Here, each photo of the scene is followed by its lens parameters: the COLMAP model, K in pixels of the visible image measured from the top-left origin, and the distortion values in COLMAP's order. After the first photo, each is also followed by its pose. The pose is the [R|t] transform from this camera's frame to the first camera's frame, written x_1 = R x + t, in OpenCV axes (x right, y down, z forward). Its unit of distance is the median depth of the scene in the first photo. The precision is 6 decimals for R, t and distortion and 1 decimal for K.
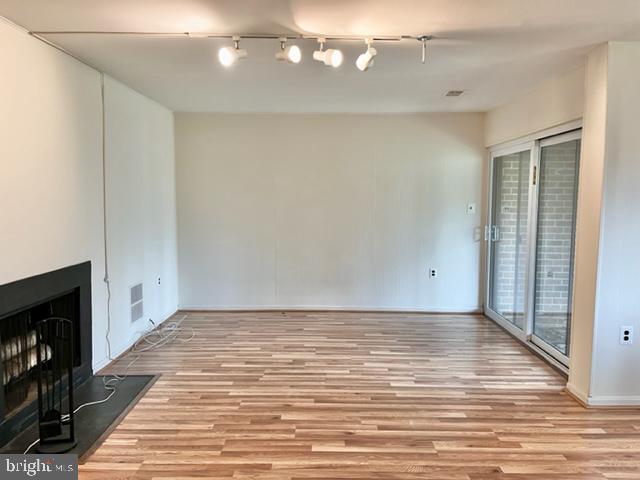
lens RADIAL K [[489.7, 0, 317.5], [0, 489.7, 238.6], [0, 0, 1]] dist [0.042015, -0.075565]
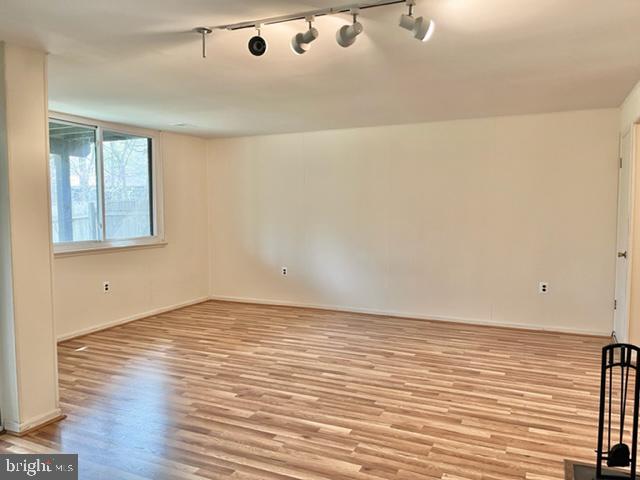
lens RADIAL K [[489.7, 0, 316.3], [0, 489.7, 240.7], [0, 0, 1]] dist [0.042015, -0.075565]
pose [[-0.909534, -0.029476, 0.414583, -0.383480], [0.037369, 0.987643, 0.152201, -0.170136], [-0.413946, 0.153925, -0.897193, 1.932496]]
